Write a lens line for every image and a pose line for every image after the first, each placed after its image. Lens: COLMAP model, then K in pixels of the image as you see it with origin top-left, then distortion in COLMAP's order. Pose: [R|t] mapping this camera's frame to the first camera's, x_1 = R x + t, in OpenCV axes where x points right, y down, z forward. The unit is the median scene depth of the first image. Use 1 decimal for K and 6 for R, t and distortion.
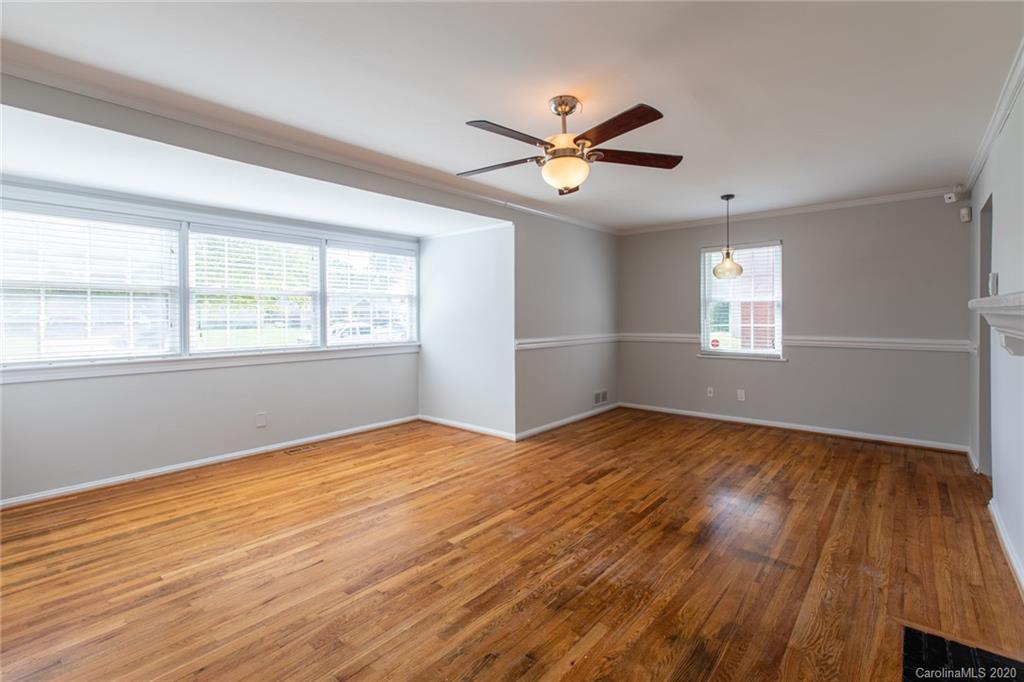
lens RADIAL K [[465.3, 0, 467.2], [0, 465.3, 316.5], [0, 0, 1]] dist [0.006298, -0.000845]
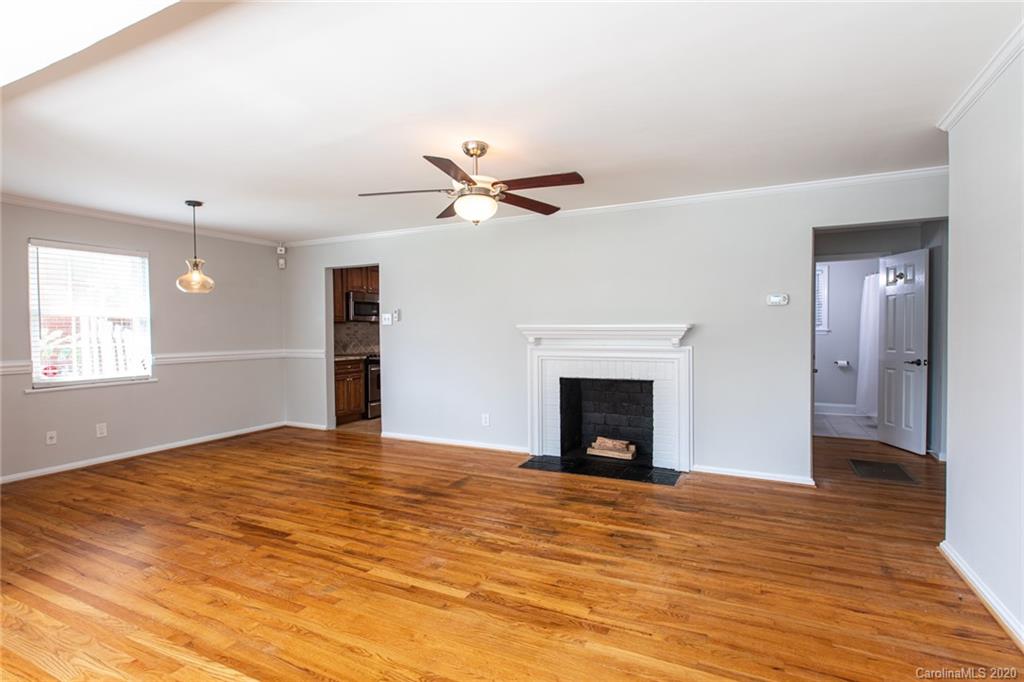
lens RADIAL K [[470.1, 0, 510.0], [0, 470.1, 337.8], [0, 0, 1]] dist [-0.002341, -0.000304]
pose [[-0.260783, -0.010763, 0.965338, -0.765345], [0.009294, 0.999864, 0.013659, 0.002543], [-0.965353, 0.012534, -0.260647, 0.994249]]
